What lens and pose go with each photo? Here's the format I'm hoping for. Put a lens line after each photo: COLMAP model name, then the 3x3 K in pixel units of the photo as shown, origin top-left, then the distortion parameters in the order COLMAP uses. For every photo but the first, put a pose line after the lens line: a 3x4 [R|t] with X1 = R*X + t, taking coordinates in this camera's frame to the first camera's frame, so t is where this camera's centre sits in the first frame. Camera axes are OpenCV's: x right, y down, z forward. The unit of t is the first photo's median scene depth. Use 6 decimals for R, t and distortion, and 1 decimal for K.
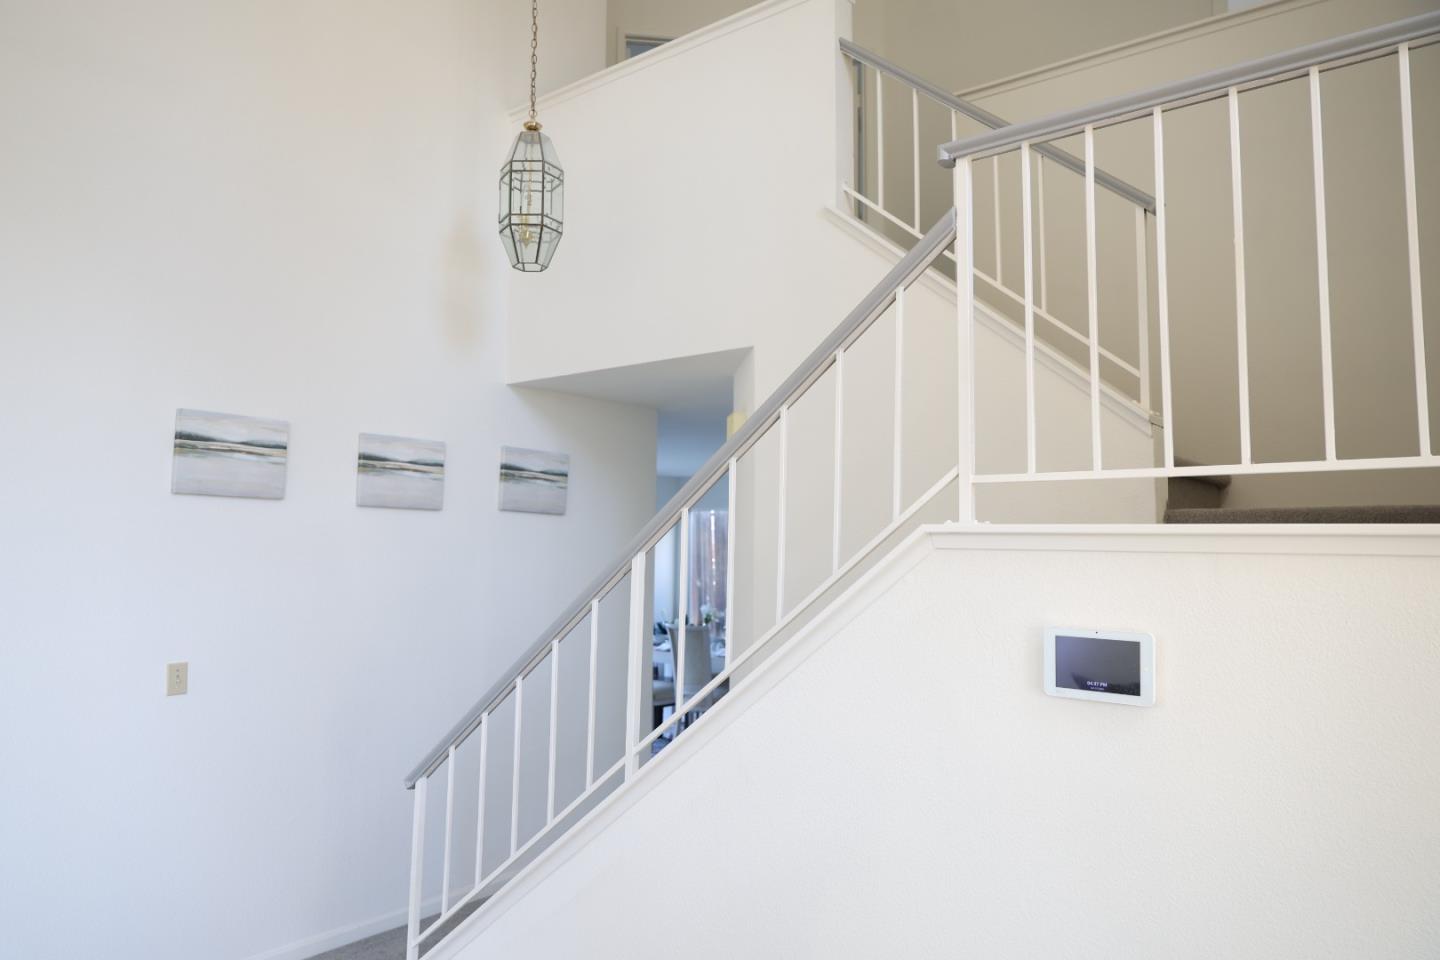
lens RADIAL K [[992.8, 0, 731.4], [0, 992.8, 476.7], [0, 0, 1]] dist [-0.000559, 0.010964]
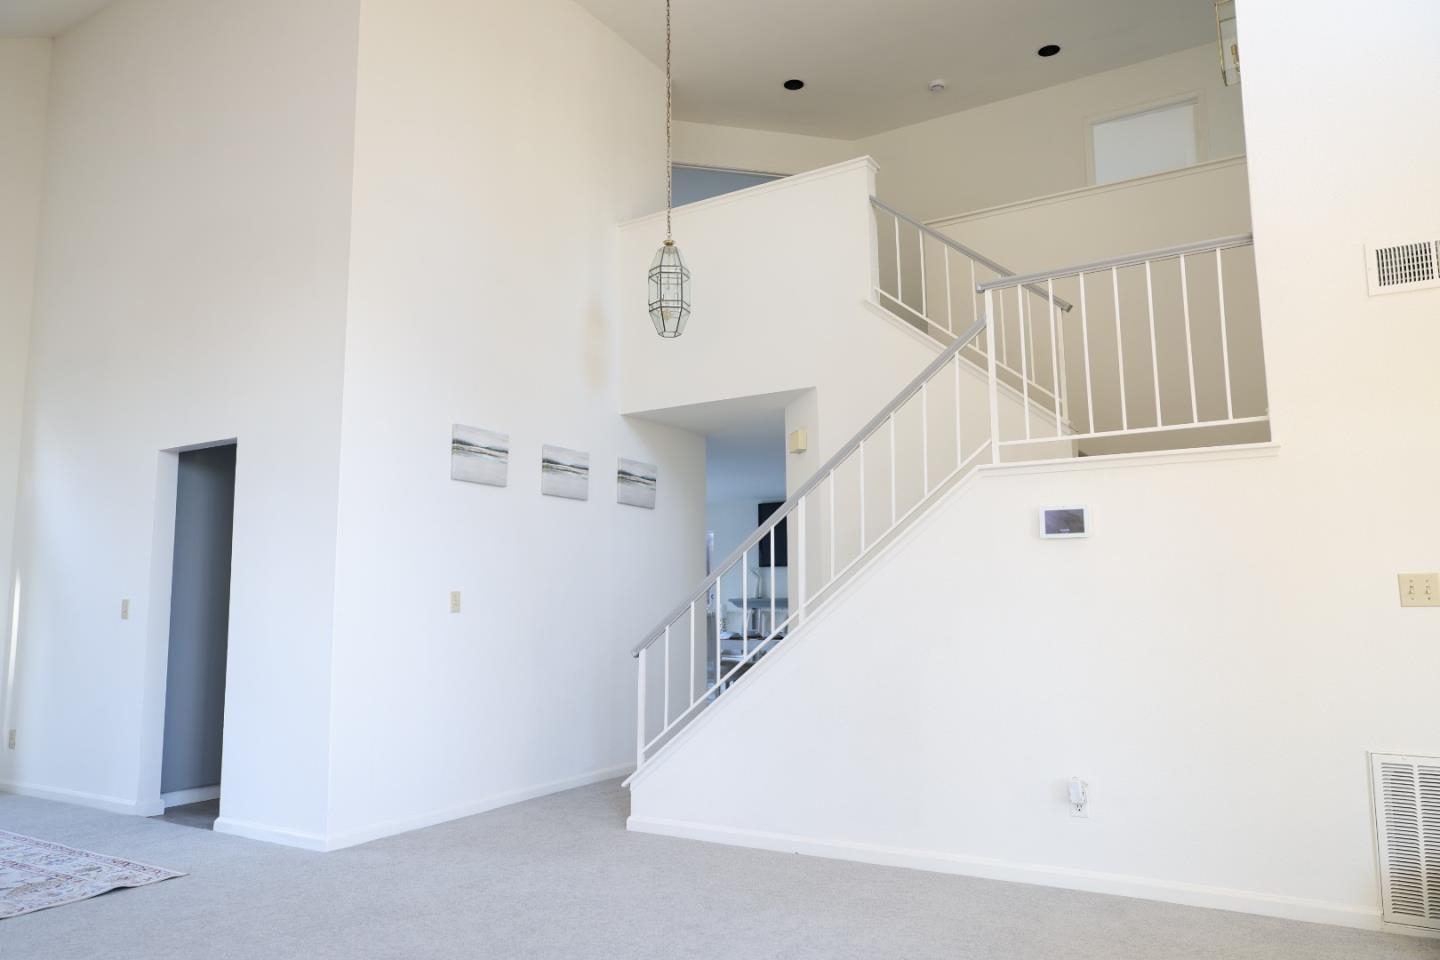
lens RADIAL K [[1001.7, 0, 739.0], [0, 1001.7, 476.9], [0, 0, 1]] dist [-0.004522, 0.001233]
pose [[0.991486, -0.005466, 0.130101, -0.305564], [0.013099, 0.998237, -0.057883, 0.100421], [-0.129555, 0.059094, 0.989810, -0.533850]]
